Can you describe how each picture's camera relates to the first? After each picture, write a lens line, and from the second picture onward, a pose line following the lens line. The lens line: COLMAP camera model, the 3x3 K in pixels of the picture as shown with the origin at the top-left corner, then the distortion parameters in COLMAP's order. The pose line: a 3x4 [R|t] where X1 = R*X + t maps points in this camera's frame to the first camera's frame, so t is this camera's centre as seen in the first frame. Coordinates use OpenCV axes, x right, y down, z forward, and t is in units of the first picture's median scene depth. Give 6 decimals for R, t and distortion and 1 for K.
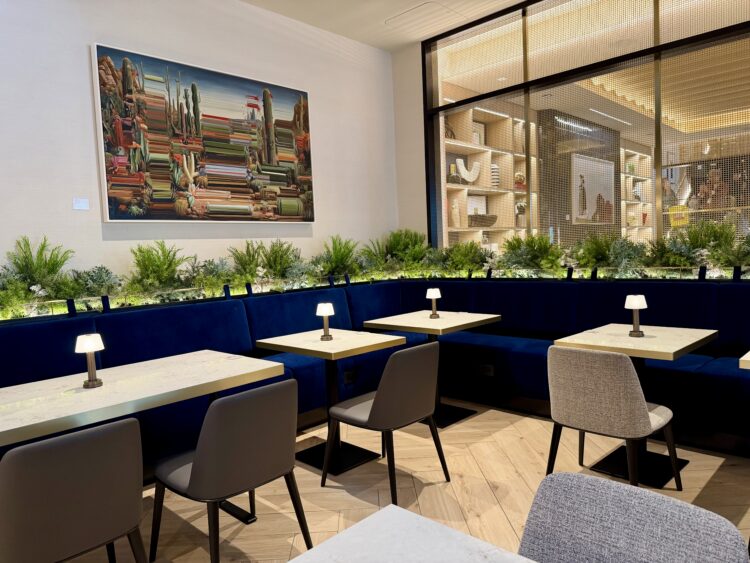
lens RADIAL K [[520.3, 0, 376.9], [0, 520.3, 277.4], [0, 0, 1]] dist [0.052125, -0.071285]
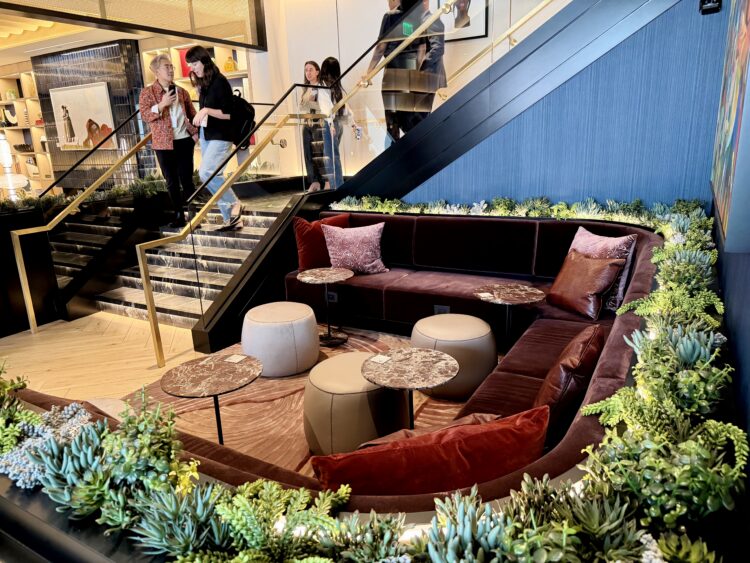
lens RADIAL K [[520.3, 0, 376.9], [0, 520.3, 277.4], [0, 0, 1]] dist [0.052125, -0.071285]
pose [[0.235269, 0.291508, -0.927185, 1.732278], [-0.033722, 0.955836, 0.291959, -0.198048], [0.971345, -0.037423, 0.234709, 1.397524]]
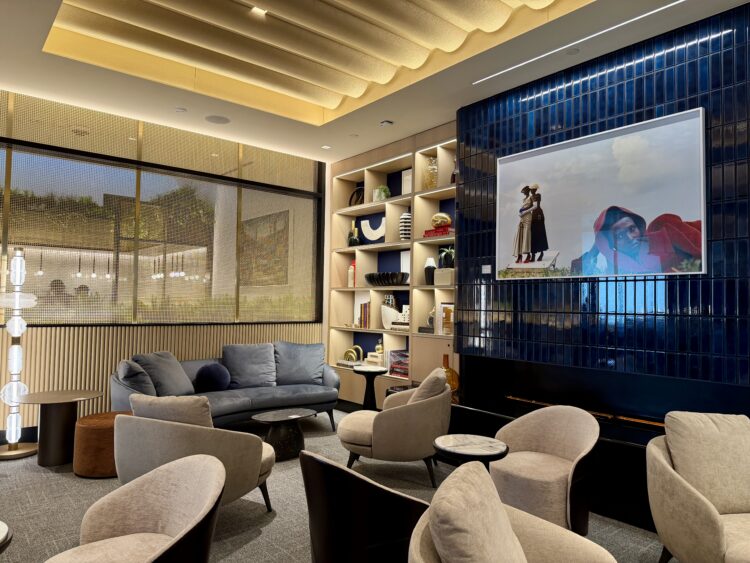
lens RADIAL K [[520.3, 0, 376.9], [0, 520.3, 277.4], [0, 0, 1]] dist [0.052125, -0.071285]
pose [[-0.136553, -0.001772, -0.990631, 0.945294], [-0.065224, 0.997845, 0.007206, -0.099629], [0.988483, 0.065597, -0.136374, 0.939266]]
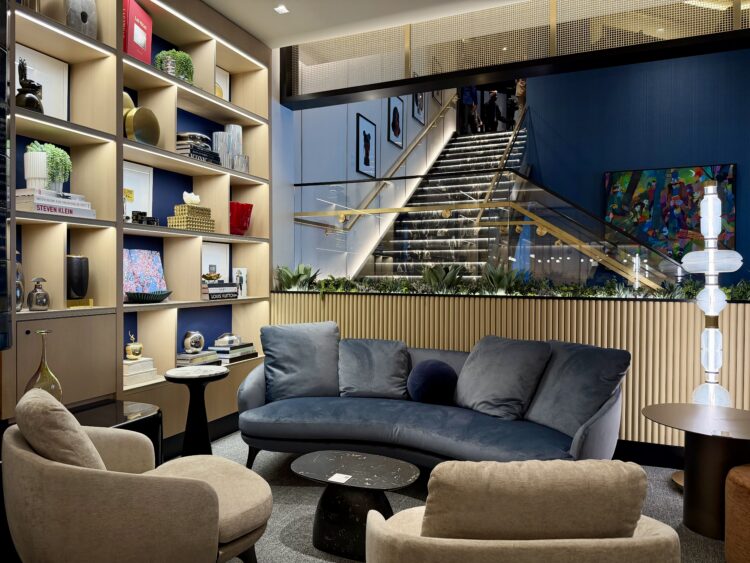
lens RADIAL K [[520.3, 0, 376.9], [0, 520.3, 277.4], [0, 0, 1]] dist [0.052125, -0.071285]
pose [[0.932937, 0.043803, 0.357365, 0.629594], [-0.021949, 0.997645, -0.064985, -0.062951], [-0.359370, 0.052783, 0.931701, 0.817872]]
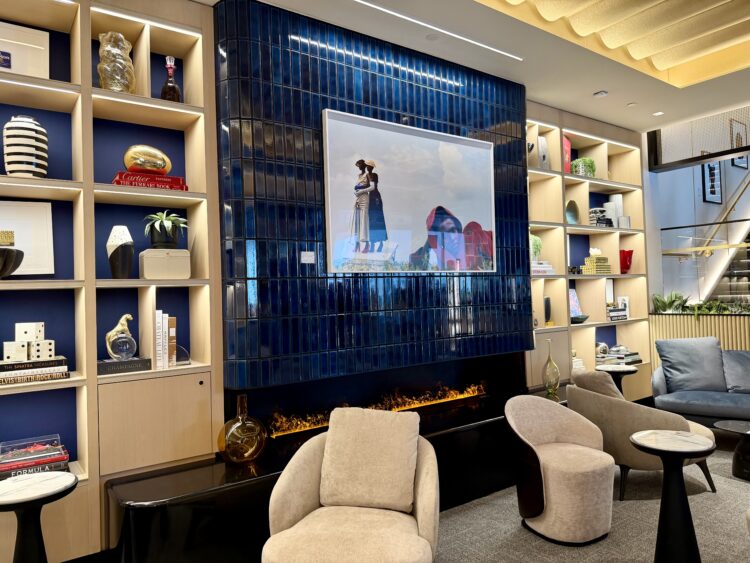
lens RADIAL K [[520.3, 0, 376.9], [0, 520.3, 277.4], [0, 0, 1]] dist [0.052125, -0.071285]
pose [[0.984111, 0.003261, -0.177525, 0.482394], [-0.018521, 0.996262, -0.084373, -0.063280], [0.176587, 0.086321, 0.980493, 0.589741]]
